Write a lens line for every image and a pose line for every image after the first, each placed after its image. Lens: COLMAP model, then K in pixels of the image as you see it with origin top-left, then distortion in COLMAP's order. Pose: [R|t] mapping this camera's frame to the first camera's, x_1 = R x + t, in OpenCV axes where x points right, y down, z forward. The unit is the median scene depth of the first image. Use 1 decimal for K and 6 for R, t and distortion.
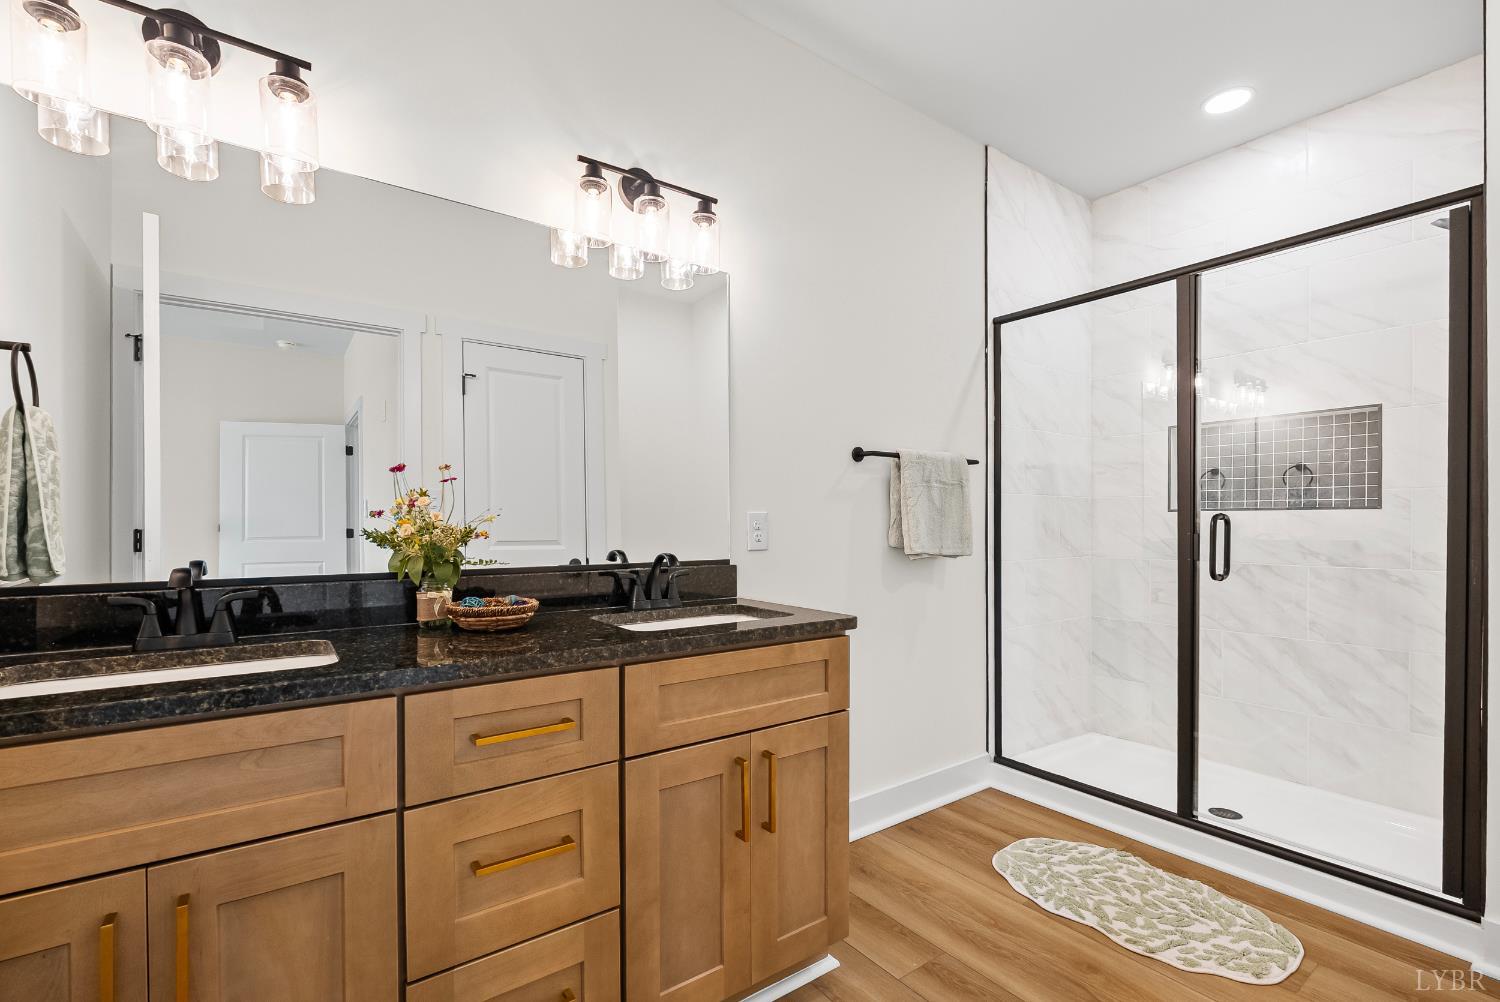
lens RADIAL K [[665.8, 0, 758.2], [0, 665.8, 530.8], [0, 0, 1]] dist [-0.005854, 0.000065]
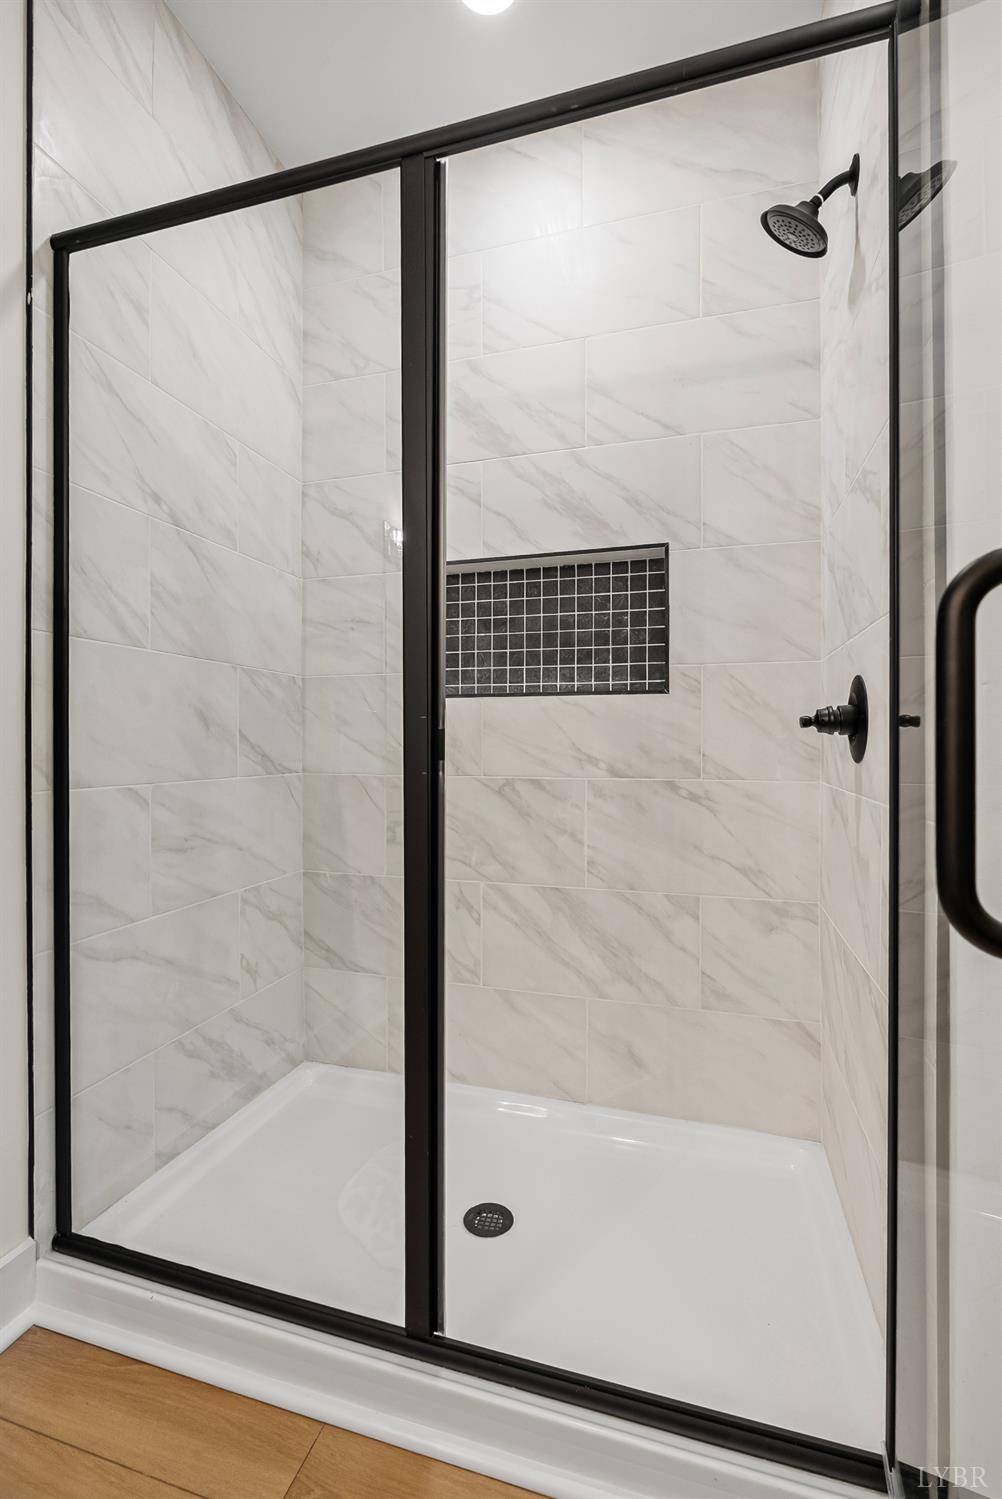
lens RADIAL K [[665.3, 0, 504.6], [0, 665.3, 743.8], [0, 0, 1]] dist [-0.005854, 0.000065]
pose [[0.793753, 0.000902, 0.608239, 0.327670], [0.004431, 0.999964, -0.007266, 0.021018], [-0.608224, 0.008463, 0.793720, 0.476560]]
